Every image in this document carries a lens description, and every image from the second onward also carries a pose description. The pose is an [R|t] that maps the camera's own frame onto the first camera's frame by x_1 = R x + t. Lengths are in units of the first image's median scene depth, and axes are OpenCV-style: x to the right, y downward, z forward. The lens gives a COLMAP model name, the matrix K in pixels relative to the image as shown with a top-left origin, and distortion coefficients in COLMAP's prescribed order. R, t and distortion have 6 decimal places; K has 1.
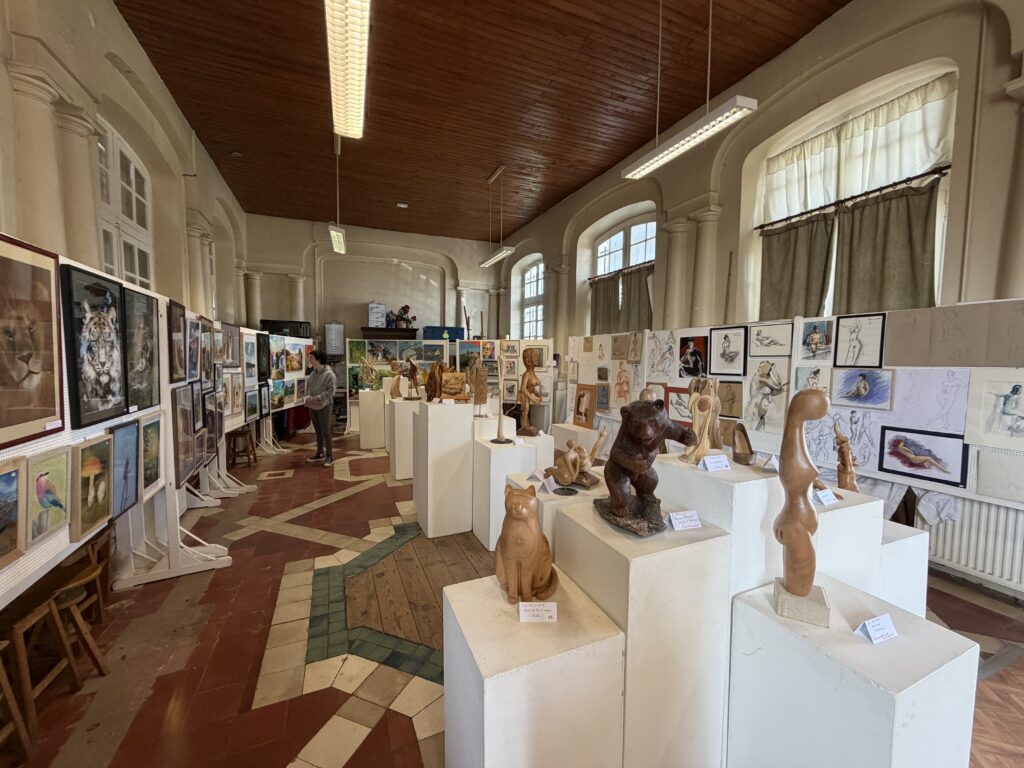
lens RADIAL K [[411.3, 0, 510.4], [0, 411.3, 384.0], [0, 0, 1]] dist [0.001467, 0.000846]
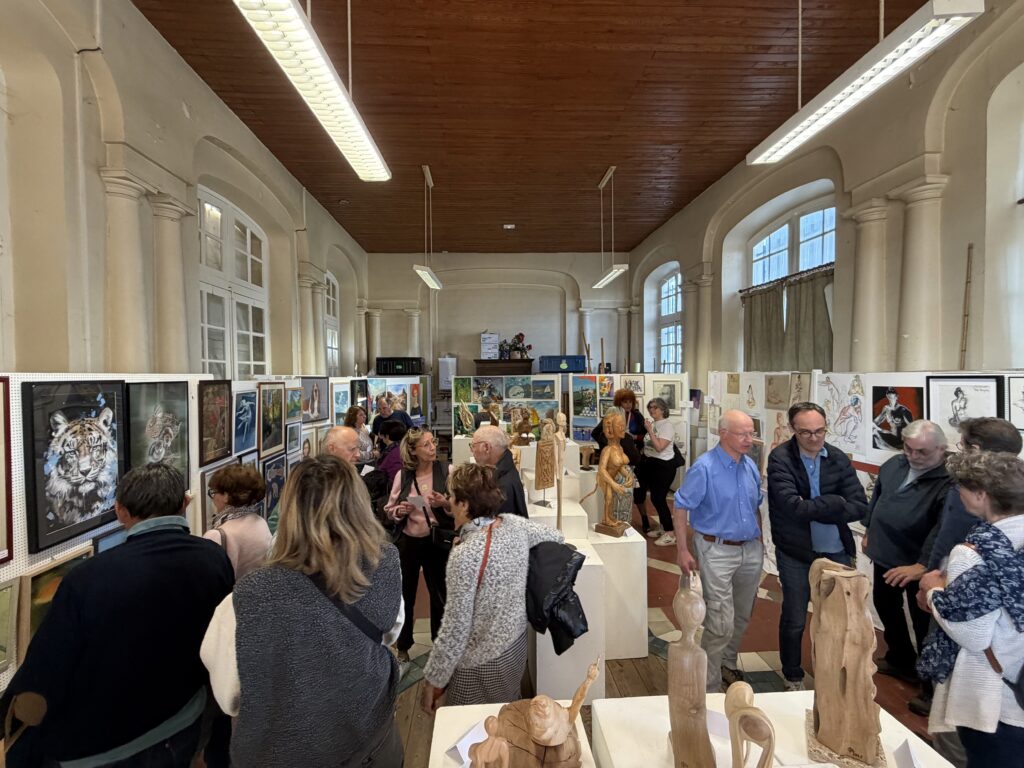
lens RADIAL K [[452.4, 0, 510.3], [0, 452.4, 382.0], [0, 0, 1]] dist [0.004649, -0.000178]
pose [[0.940230, -0.013028, -0.340291, 0.095565], [-0.001257, 0.999128, -0.041726, -0.069753], [0.340538, 0.039660, 0.939394, 0.110807]]
